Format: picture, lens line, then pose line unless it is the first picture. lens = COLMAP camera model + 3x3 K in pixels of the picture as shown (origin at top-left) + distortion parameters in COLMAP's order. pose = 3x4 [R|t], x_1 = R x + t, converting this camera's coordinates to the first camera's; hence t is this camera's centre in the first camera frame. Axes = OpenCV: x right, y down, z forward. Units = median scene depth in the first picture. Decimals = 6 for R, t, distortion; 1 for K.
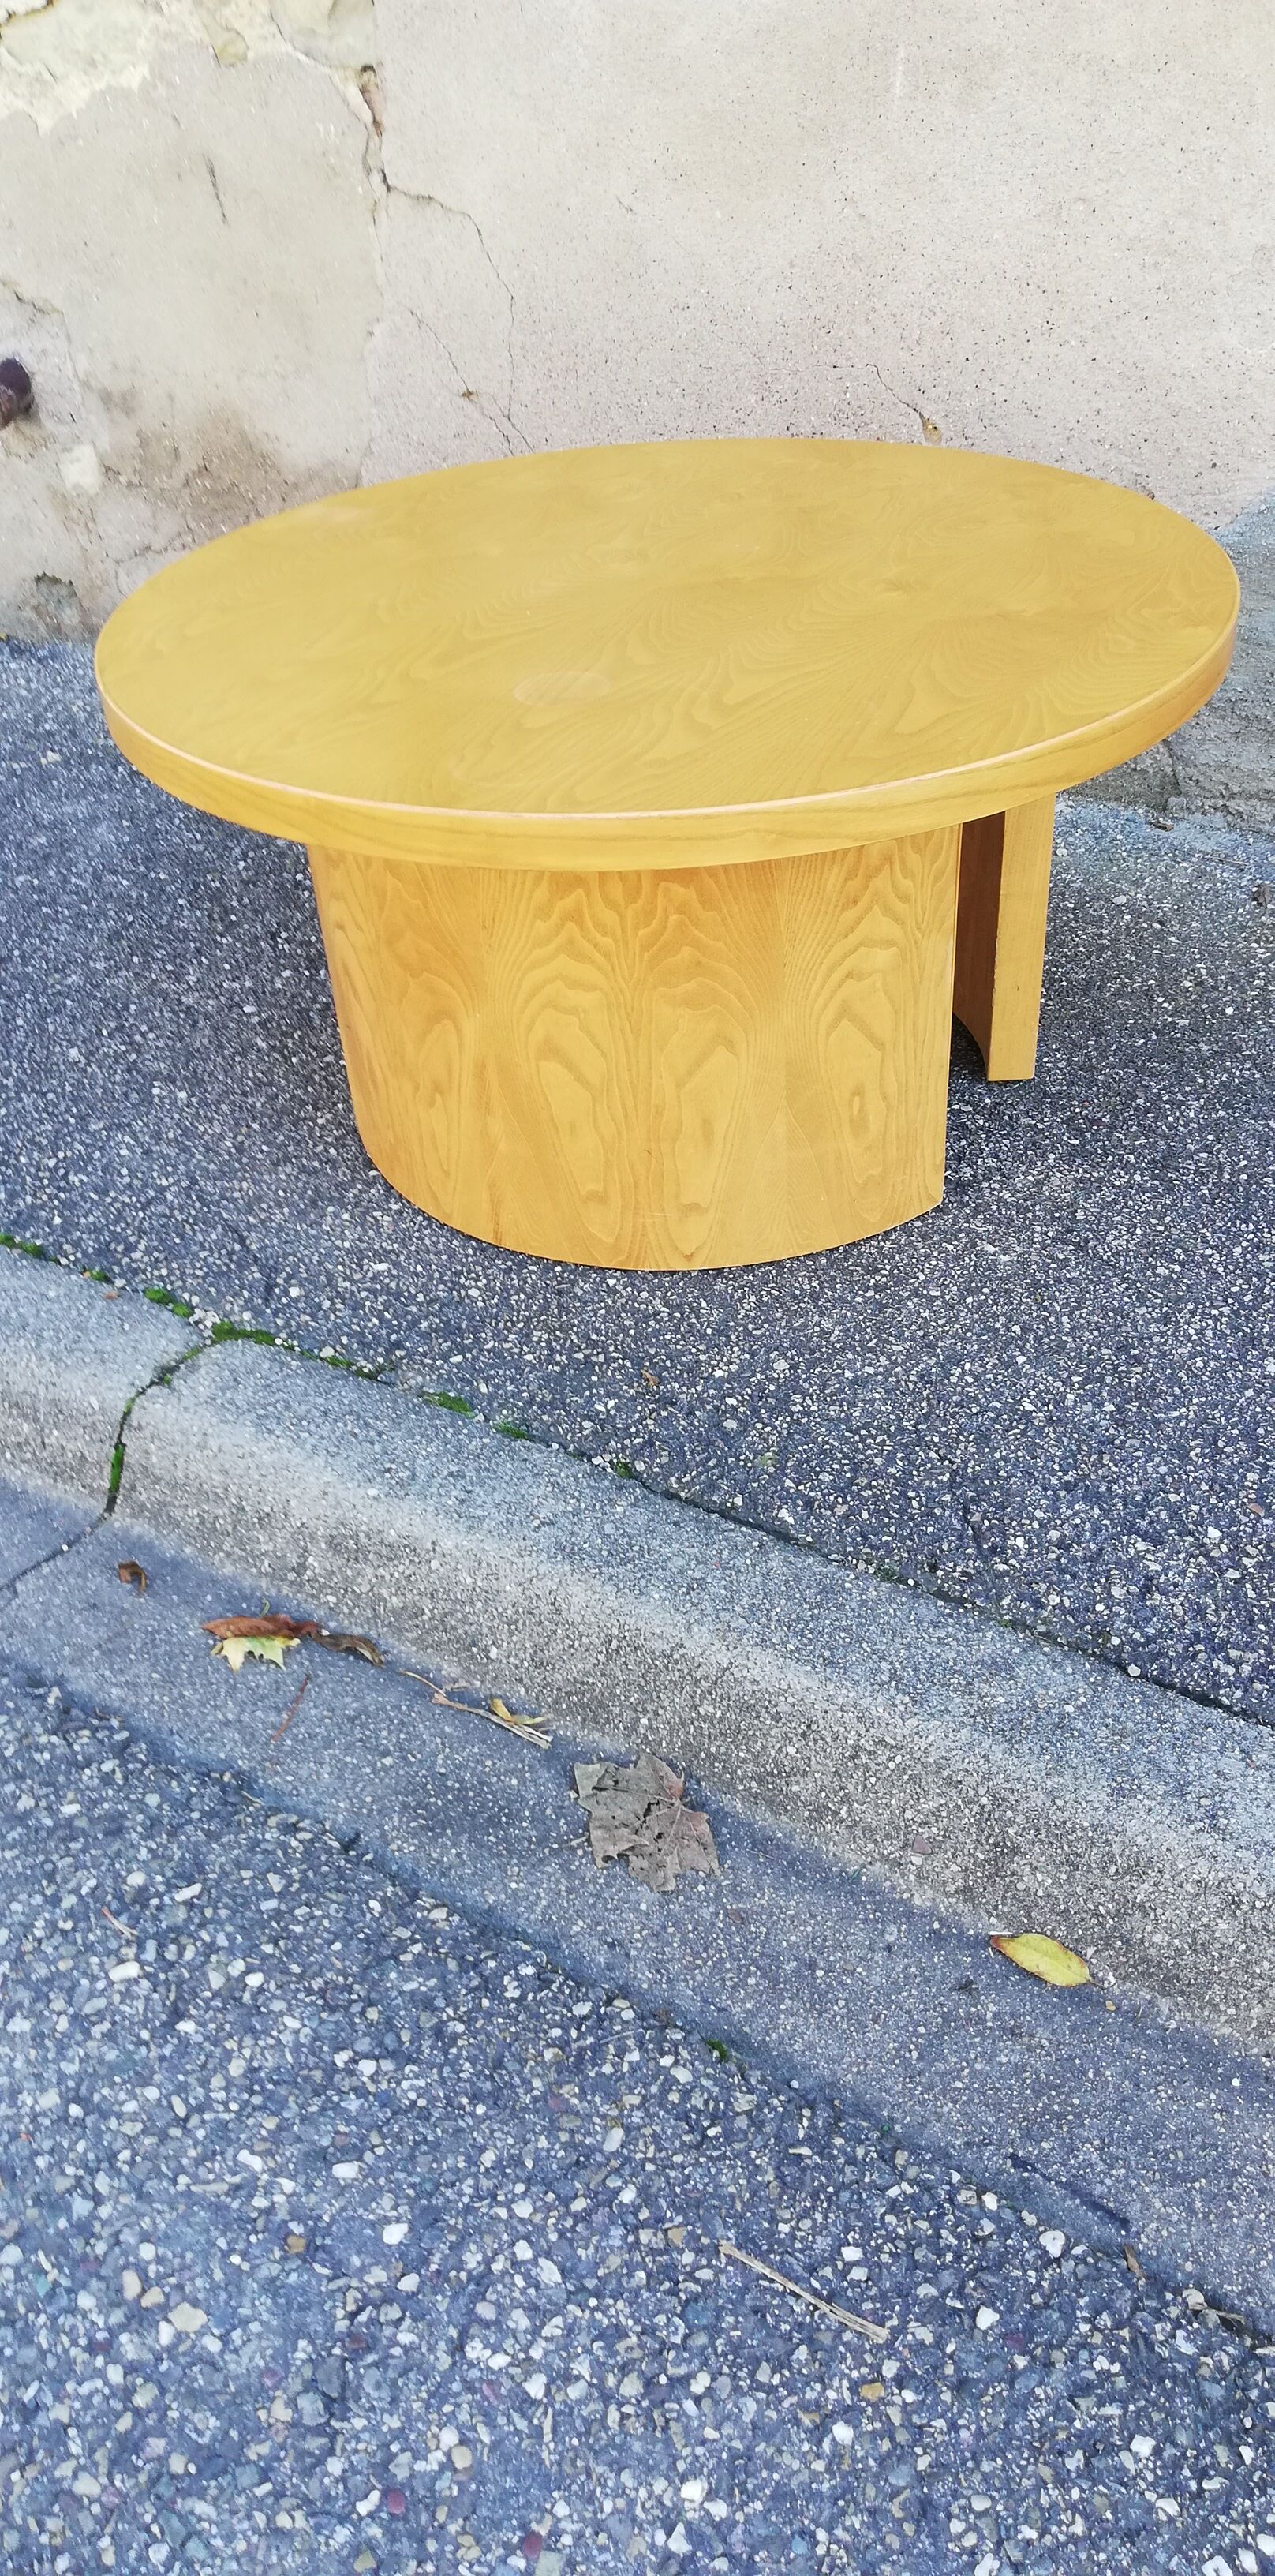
lens RADIAL K [[1937.5, 0, 642.9], [0, 1937.5, 1291.4], [0, 0, 1]] dist [0.071199, -0.111403]
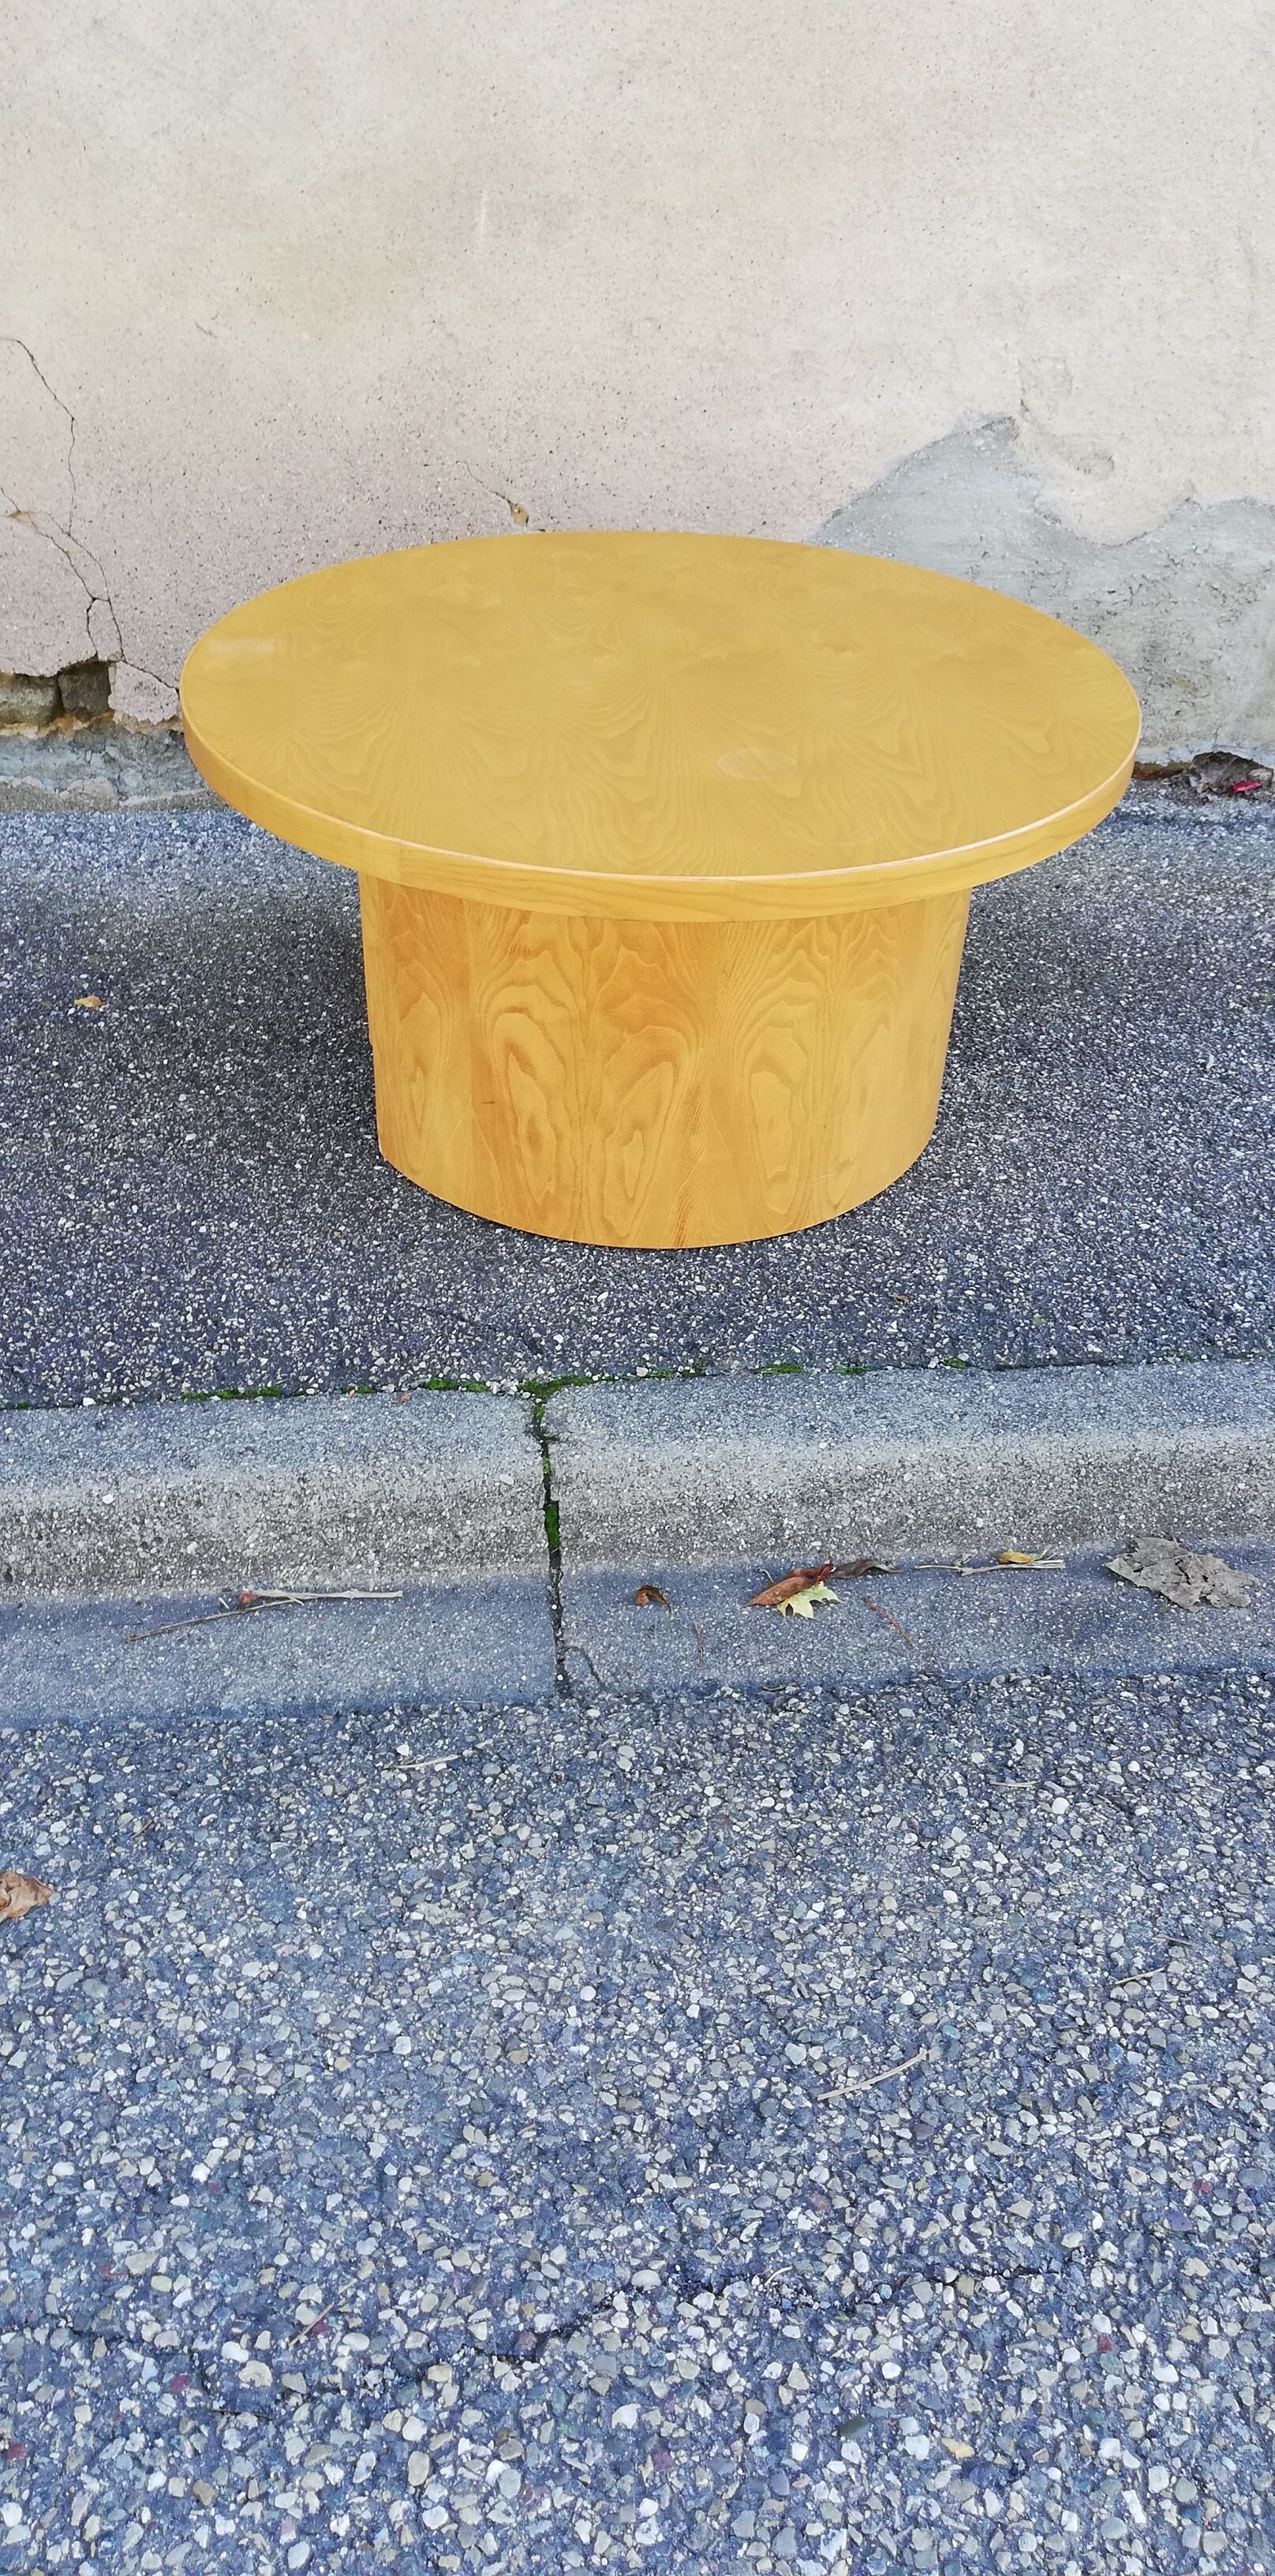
lens RADIAL K [[1941.9, 0, 631.5], [0, 1941.9, 1294.2], [0, 0, 1]] dist [0.079589, -0.143762]
pose [[0.792311, -0.298848, 0.531915, -0.782493], [0.301847, 0.949654, 0.083933, -0.112125], [-0.530219, 0.094056, 0.842628, 0.045951]]
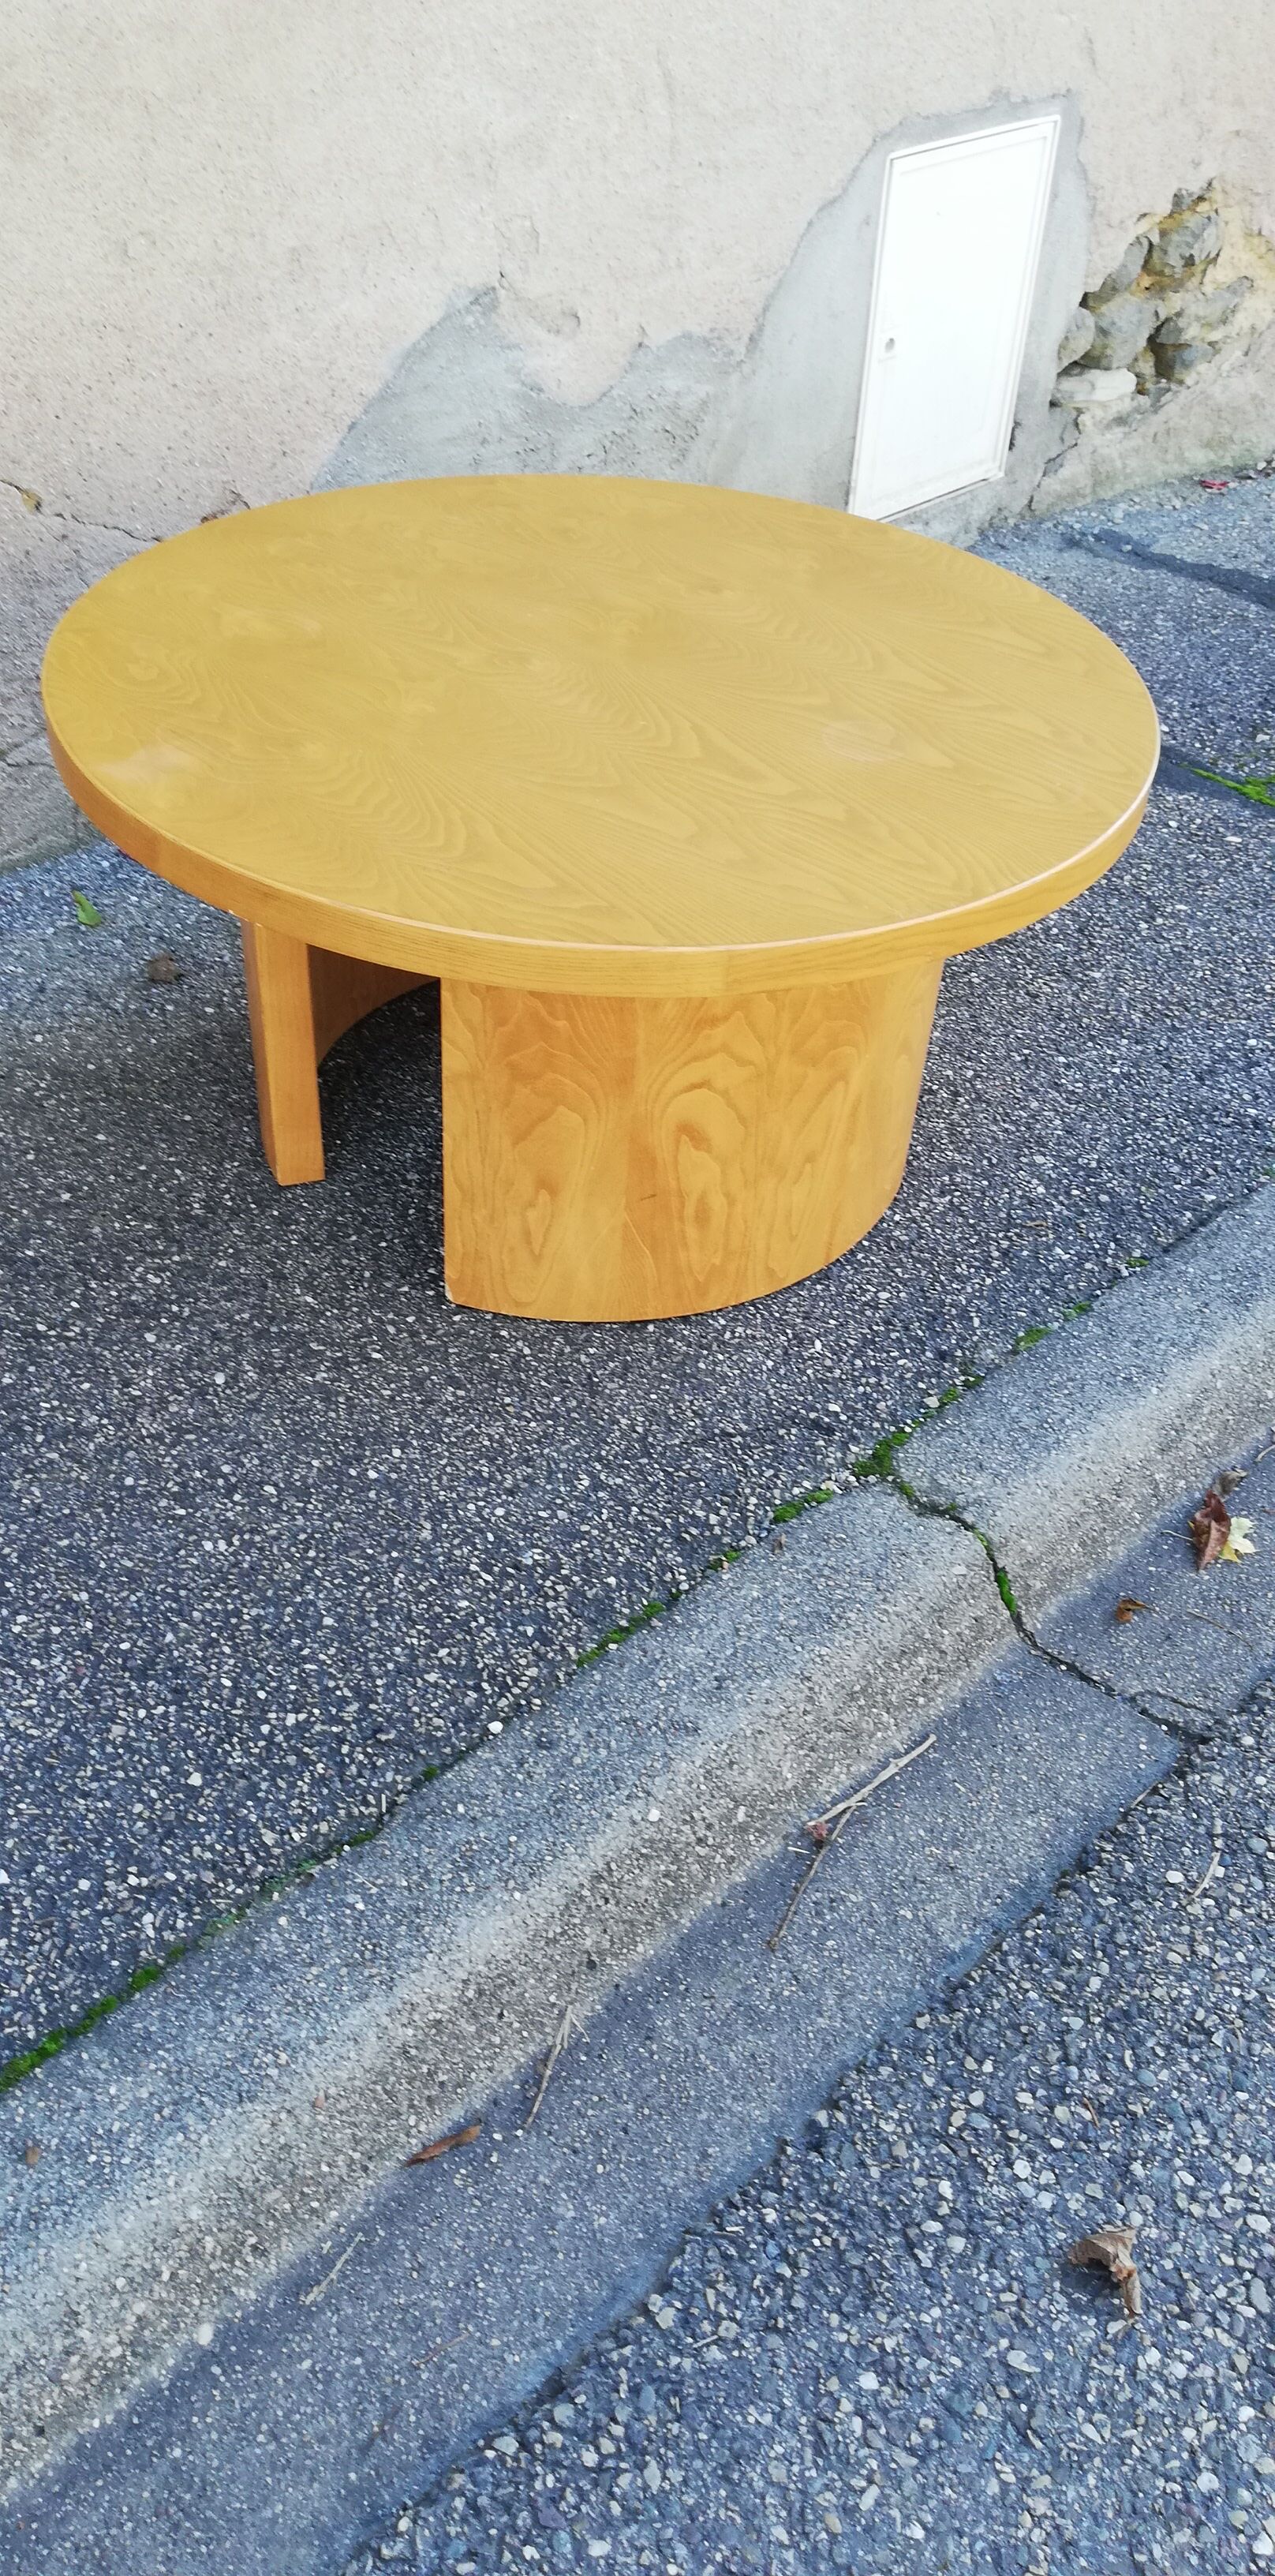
lens RADIAL K [[1974.7, 0, 637.5], [0, 1974.7, 1288.0], [0, 0, 1]] dist [0.082036, -0.135769]
pose [[0.231029, -0.571656, 0.787296, -1.044160], [0.523394, 0.755149, 0.394726, -0.540452], [-0.820173, 0.320873, 0.473663, 0.623470]]
